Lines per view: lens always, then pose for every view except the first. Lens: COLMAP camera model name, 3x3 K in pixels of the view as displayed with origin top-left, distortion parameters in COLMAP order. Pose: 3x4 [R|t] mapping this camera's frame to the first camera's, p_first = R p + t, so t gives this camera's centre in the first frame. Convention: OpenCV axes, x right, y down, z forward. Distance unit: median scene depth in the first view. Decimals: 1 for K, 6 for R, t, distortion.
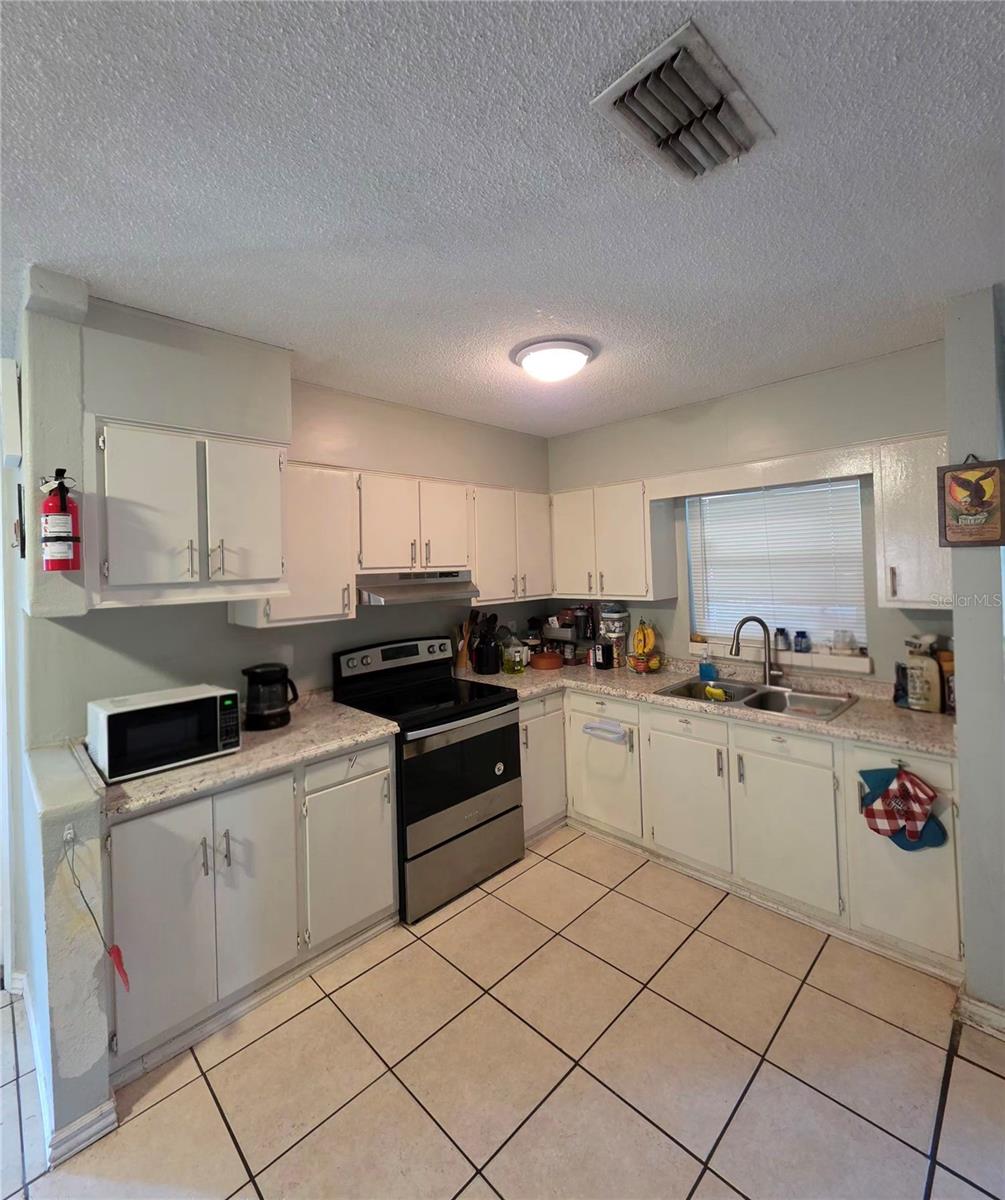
lens RADIAL K [[528.4, 0, 504.7], [0, 528.4, 559.7], [0, 0, 1]] dist [0.001774, -0.000818]
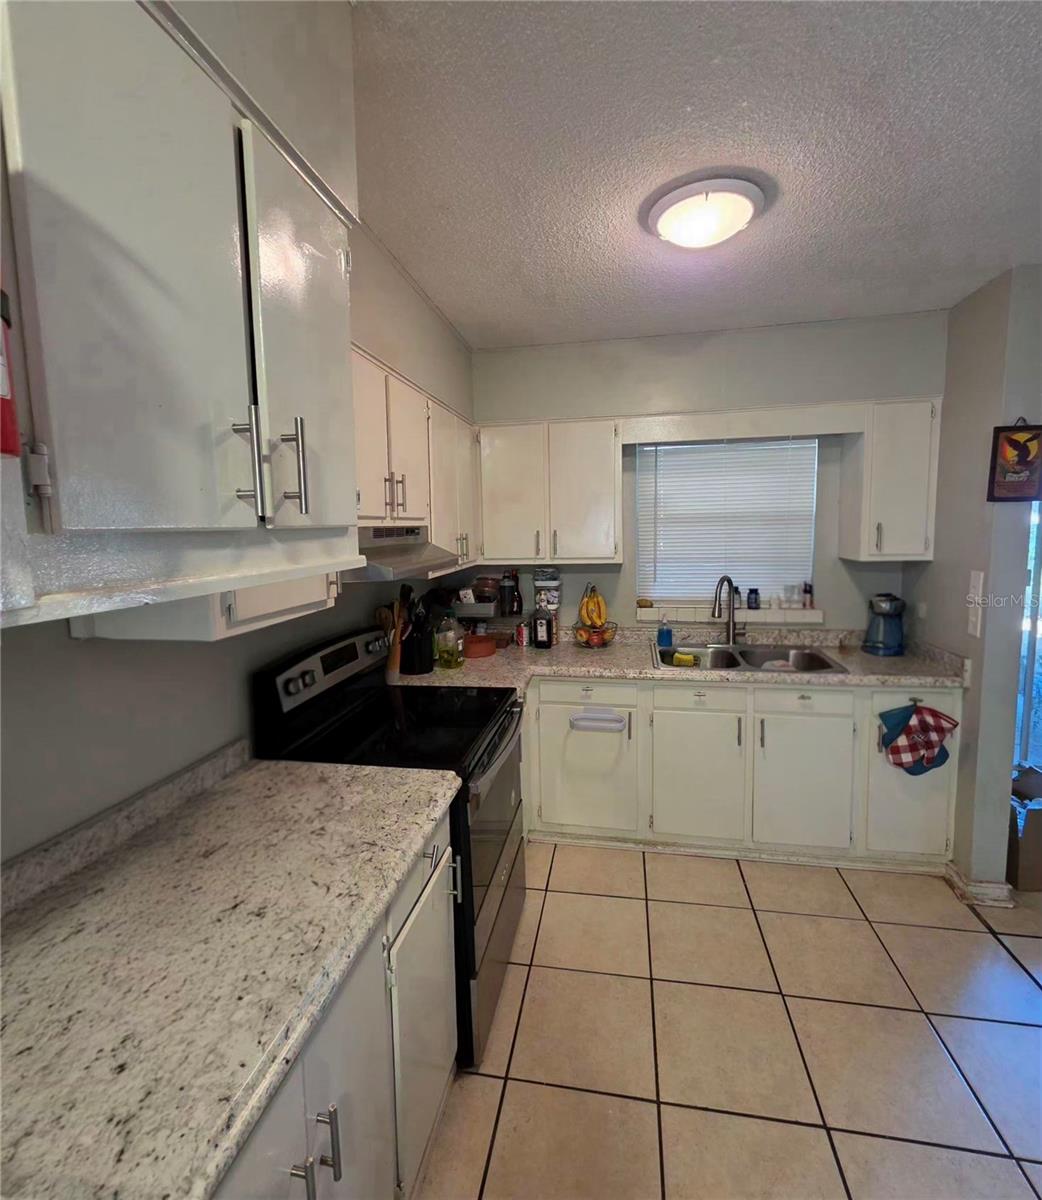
lens RADIAL K [[562.9, 0, 514.1], [0, 562.9, 581.1], [0, 0, 1]] dist [-0.002854, -0.000178]
pose [[0.829014, -0.045438, 0.557379, -0.465399], [-0.007251, 0.995737, 0.091957, 0.029009], [-0.559181, -0.080275, 0.825150, 0.416320]]
